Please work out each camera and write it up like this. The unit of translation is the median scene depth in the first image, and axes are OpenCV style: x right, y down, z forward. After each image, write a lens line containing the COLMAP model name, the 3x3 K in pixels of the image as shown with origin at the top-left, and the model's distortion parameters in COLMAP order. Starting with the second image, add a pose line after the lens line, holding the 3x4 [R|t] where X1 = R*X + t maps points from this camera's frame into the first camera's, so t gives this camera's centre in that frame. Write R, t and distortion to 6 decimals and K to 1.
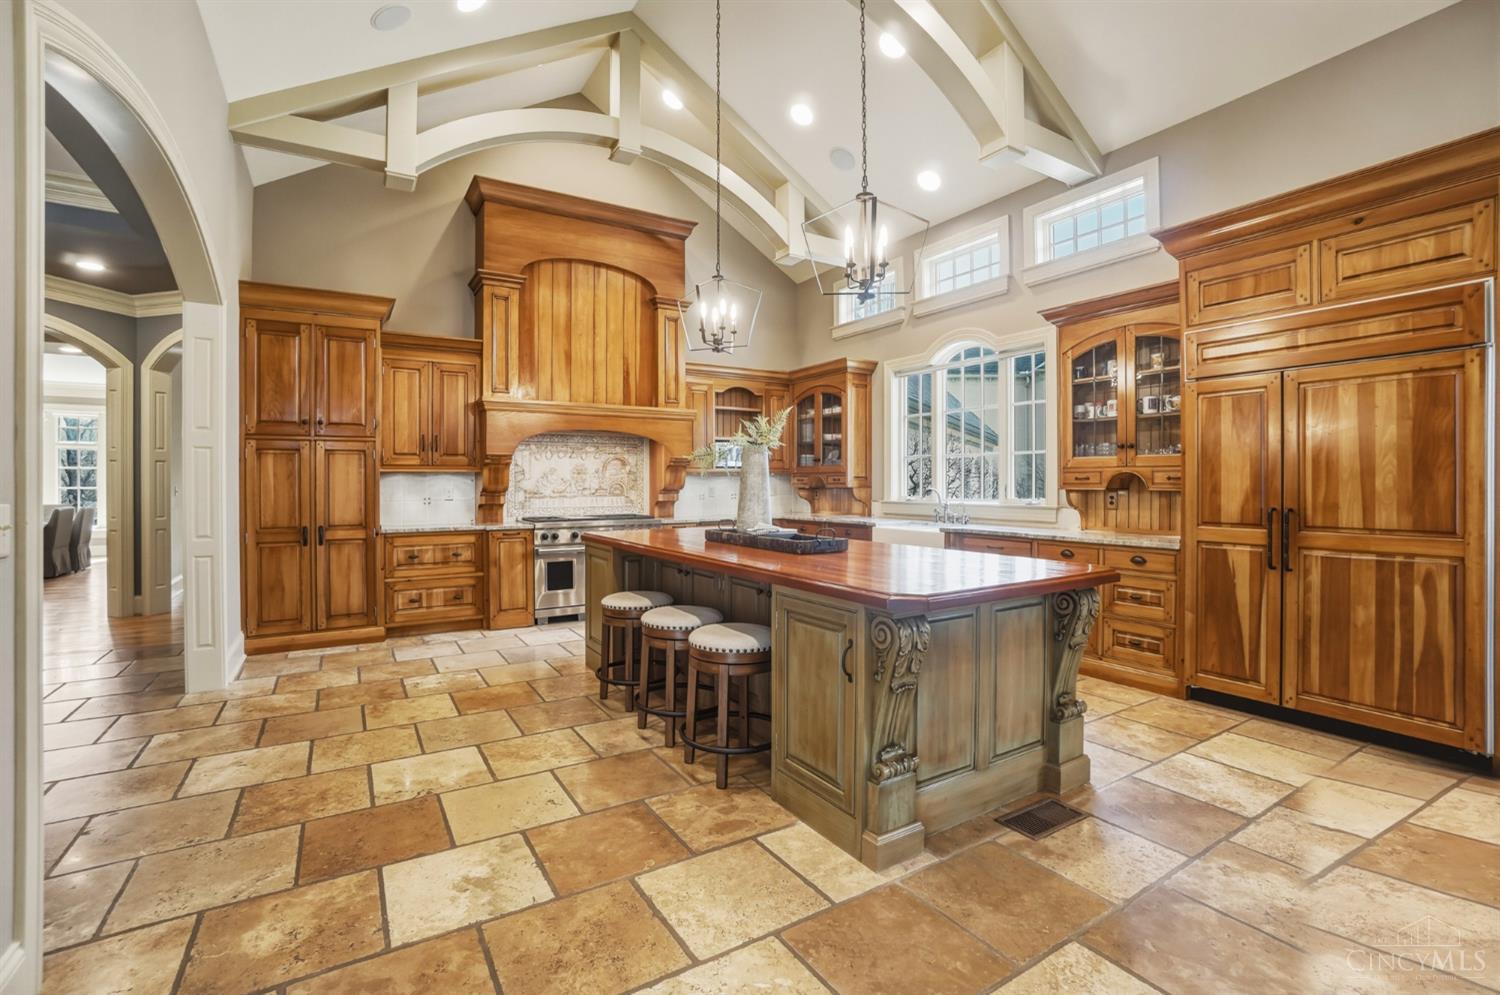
lens RADIAL K [[666.8, 0, 751.4], [0, 666.8, 479.8], [0, 0, 1]] dist [-0.044953, 0.013082]
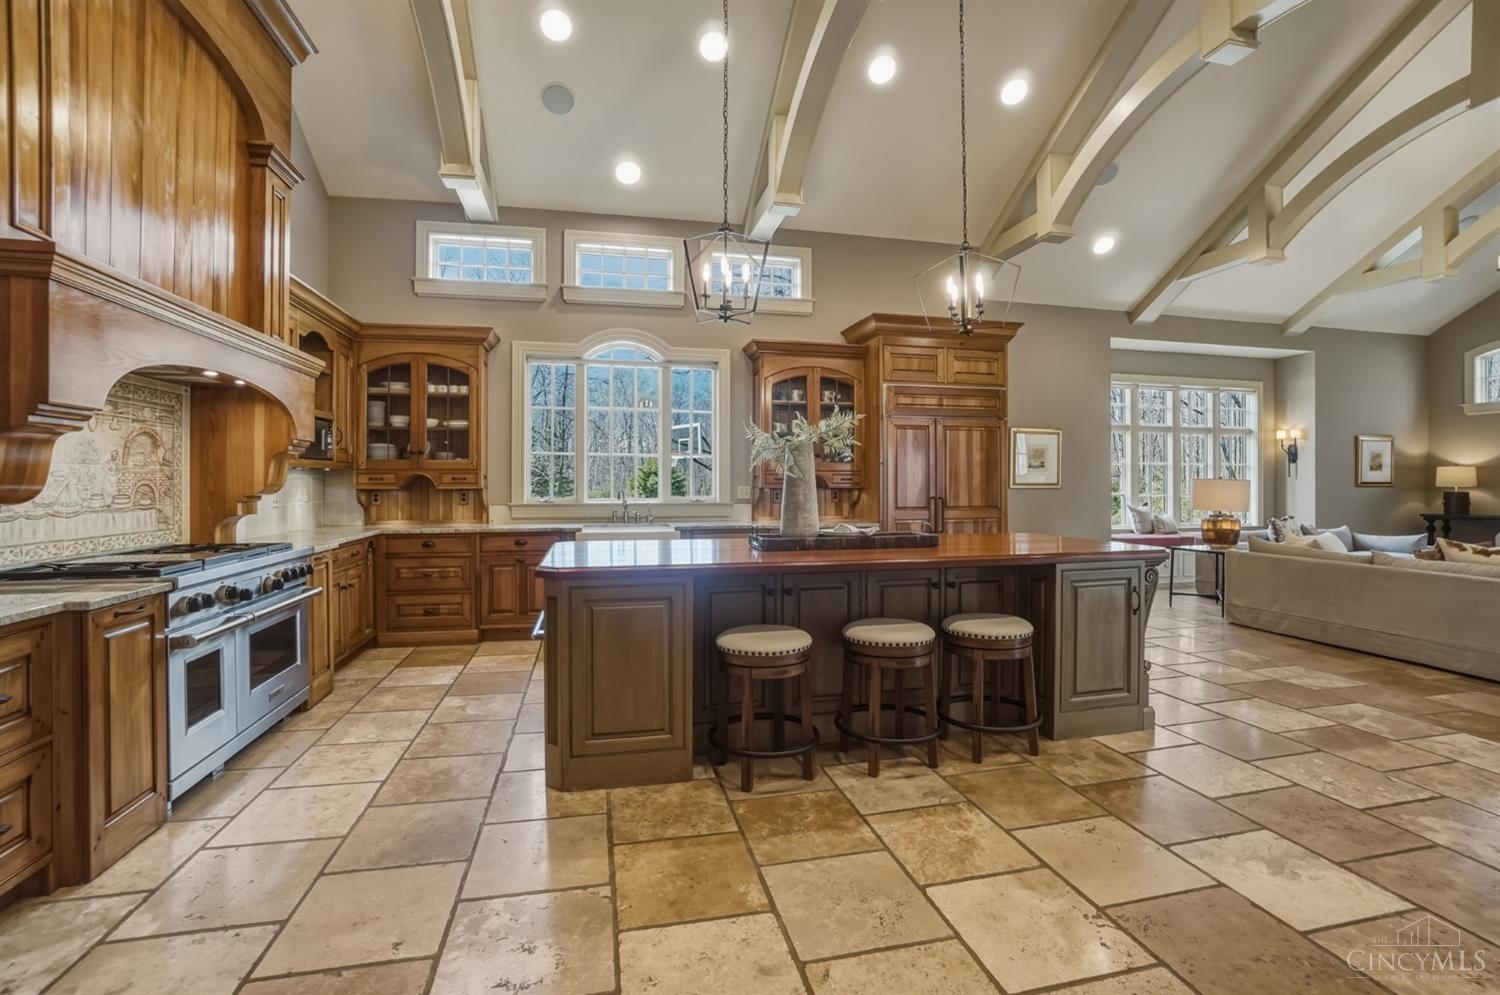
lens RADIAL K [[666.8, 0, 736.8], [0, 666.8, 482.4], [0, 0, 1]] dist [-0.044953, 0.013082]
pose [[0.327230, 0.001461, 0.944944, -0.606765], [-0.003283, 0.999995, -0.000409, 0.004014], [-0.944939, -0.002969, 0.327233, 0.537745]]
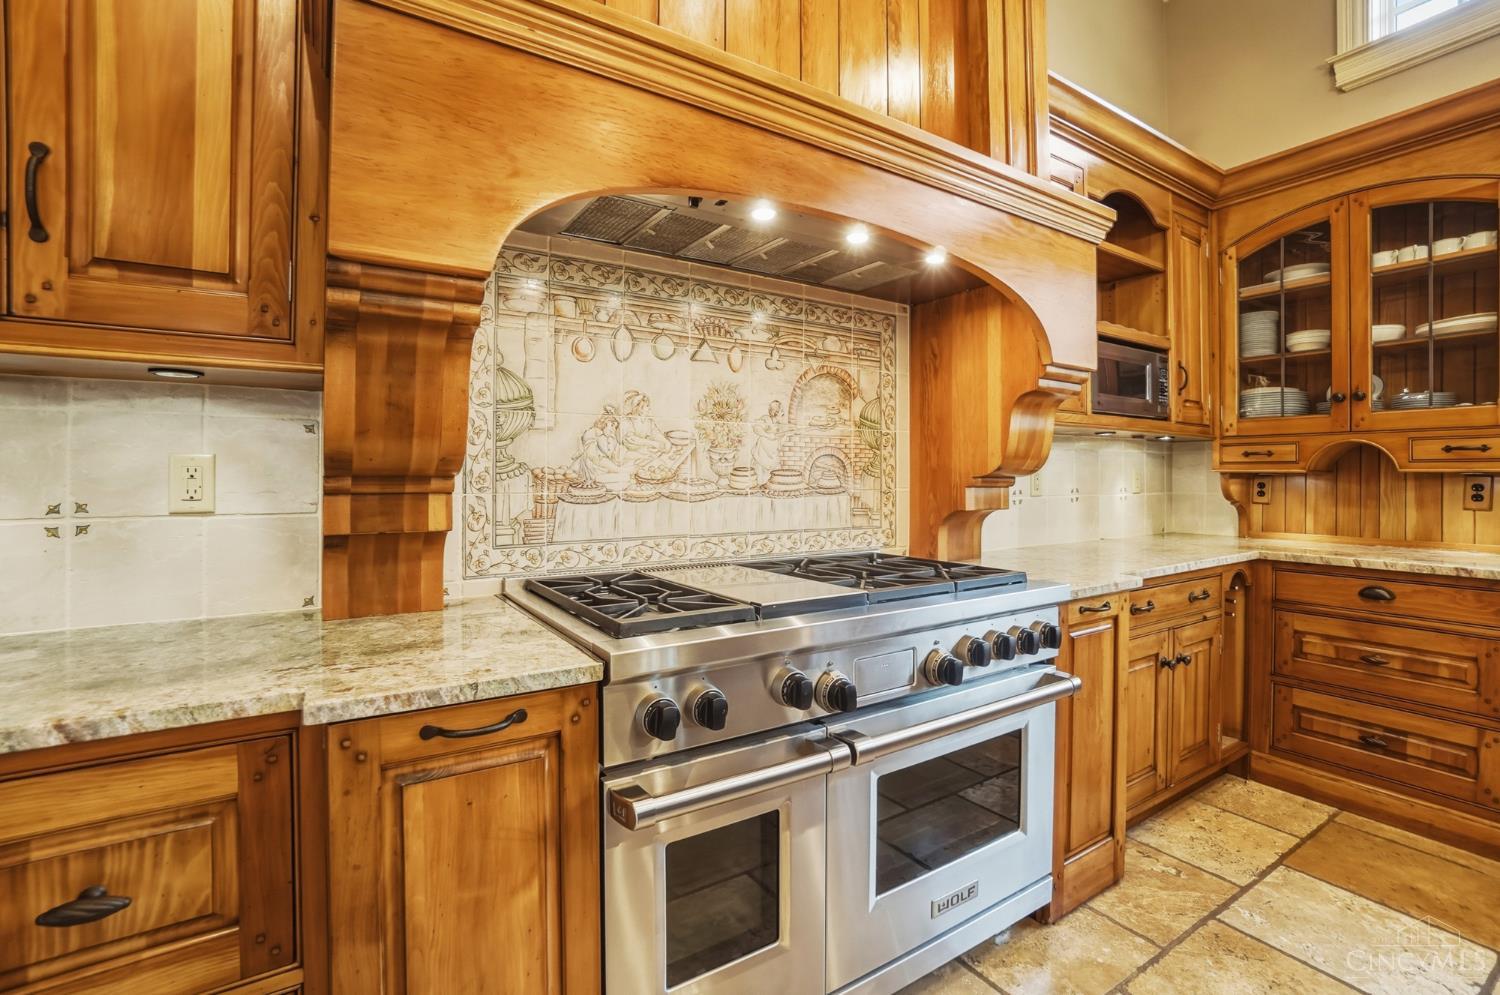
lens RADIAL K [[666.8, 0, 749.2], [0, 666.8, 475.9], [0, 0, 1]] dist [-0.044953, 0.013082]
pose [[0.999560, 0.005479, 0.029139, -0.299242], [-0.005527, 0.999983, 0.001571, 0.018451], [-0.029130, -0.001732, 0.999574, 0.835465]]
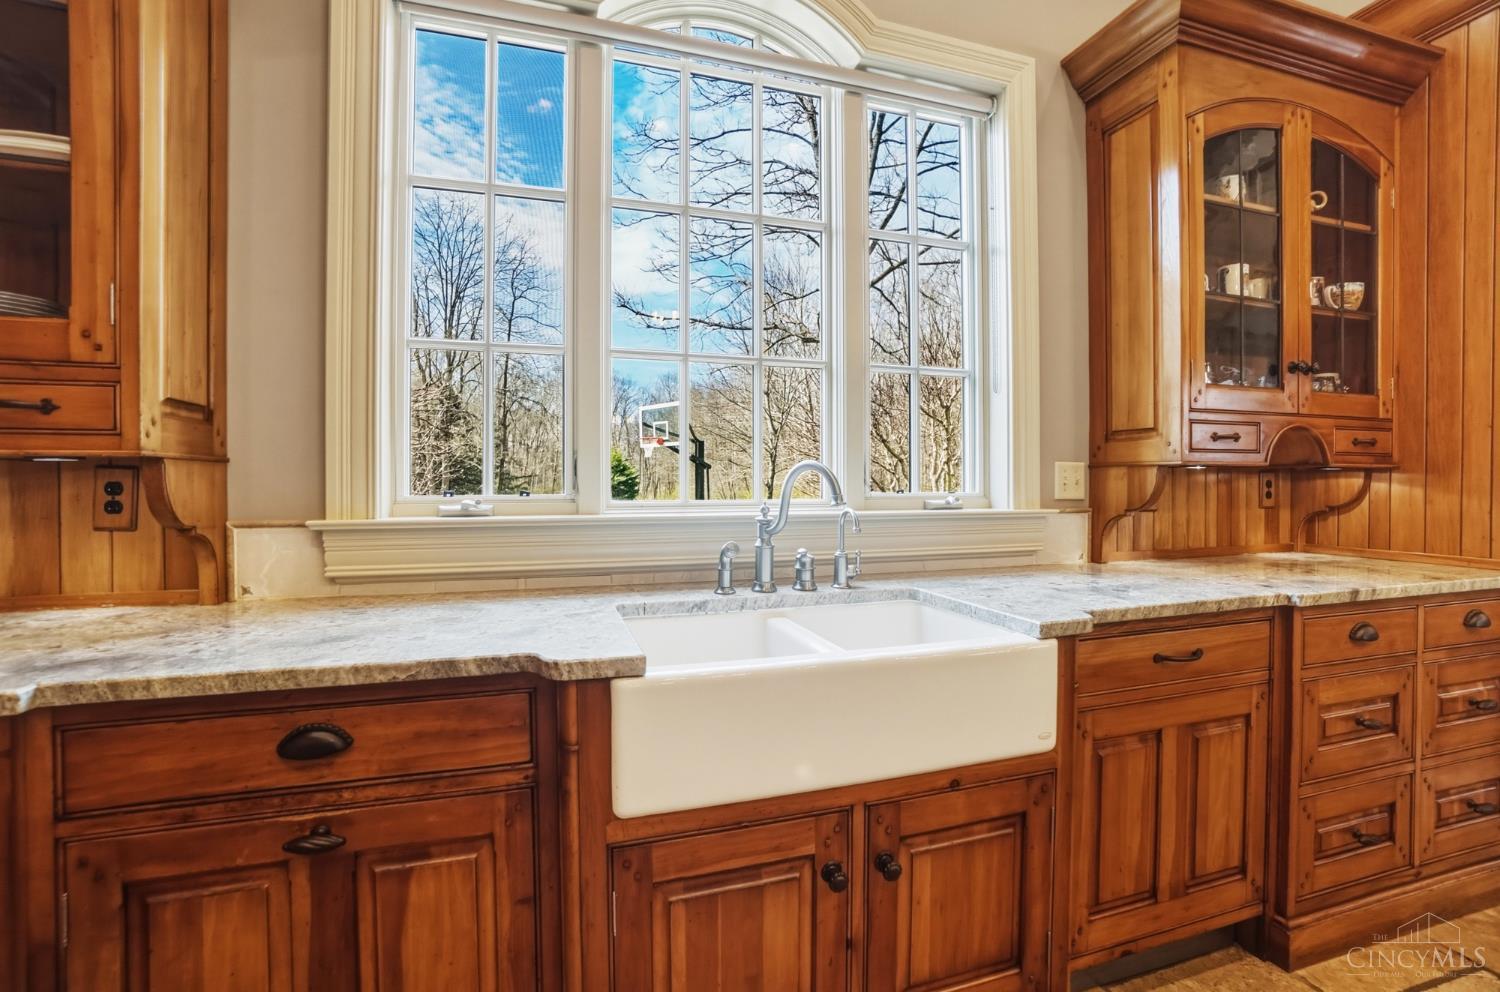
lens RADIAL K [[653.5, 0, 743.2], [0, 653.5, 489.1], [0, 0, 1]] dist [-0.000295, 0.000022]
pose [[0.234071, -0.011262, 0.972154, 0.031191], [-0.003838, 0.999914, 0.012508, 0.020650], [-0.972212, -0.006659, 0.234008, 0.977907]]
